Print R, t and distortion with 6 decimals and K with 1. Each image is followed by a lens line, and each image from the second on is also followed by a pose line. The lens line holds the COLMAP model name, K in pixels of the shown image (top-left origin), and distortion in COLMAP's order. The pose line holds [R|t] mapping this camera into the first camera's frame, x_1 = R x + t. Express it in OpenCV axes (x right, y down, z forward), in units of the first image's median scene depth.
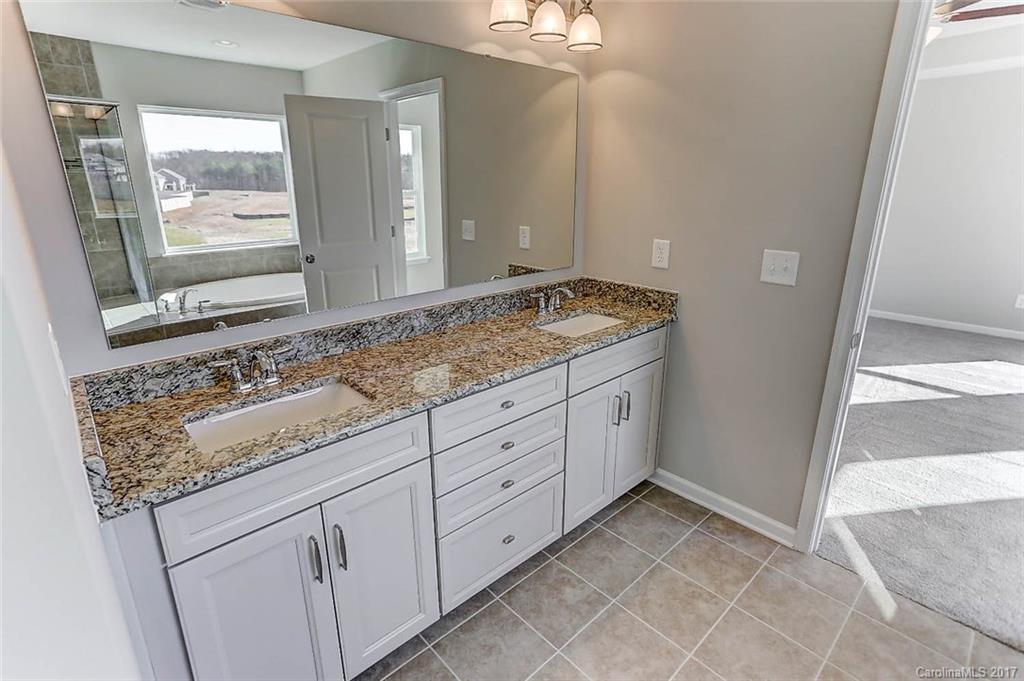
lens RADIAL K [[508.9, 0, 511.6], [0, 508.9, 336.9], [0, 0, 1]] dist [-0.058515, 0.041786]
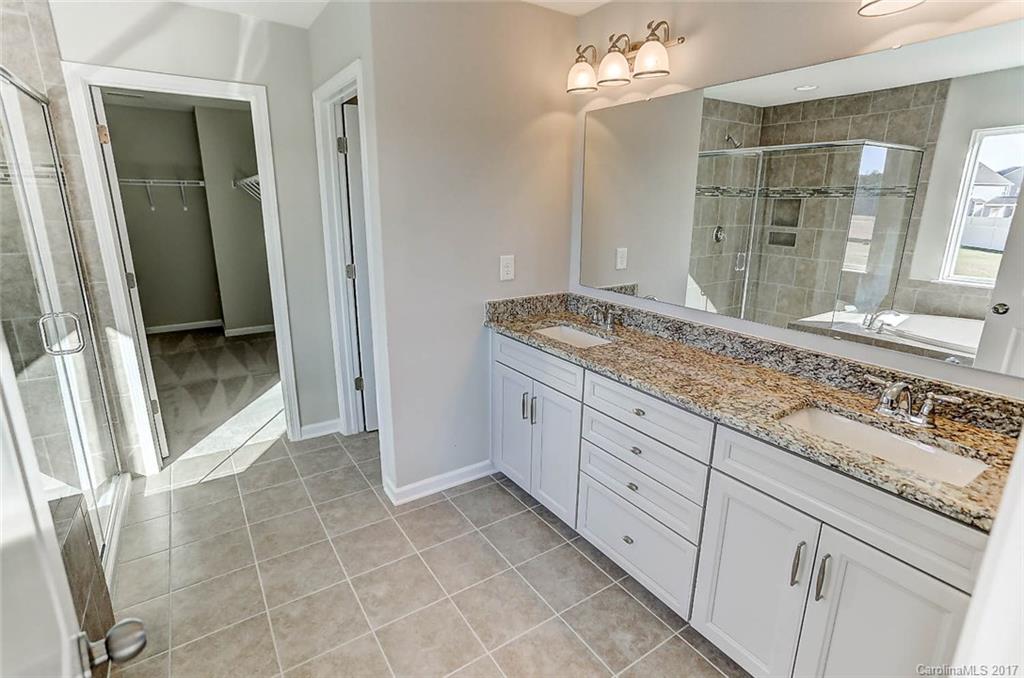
lens RADIAL K [[500.3, 0, 510.0], [0, 500.3, 334.0], [0, 0, 1]] dist [-0.035446, 0.000963]
pose [[-0.168443, 0.255986, -0.951892, 0.931803], [-0.298285, 0.907176, 0.296744, -0.233957], [0.939496, 0.333920, -0.076451, 0.701577]]
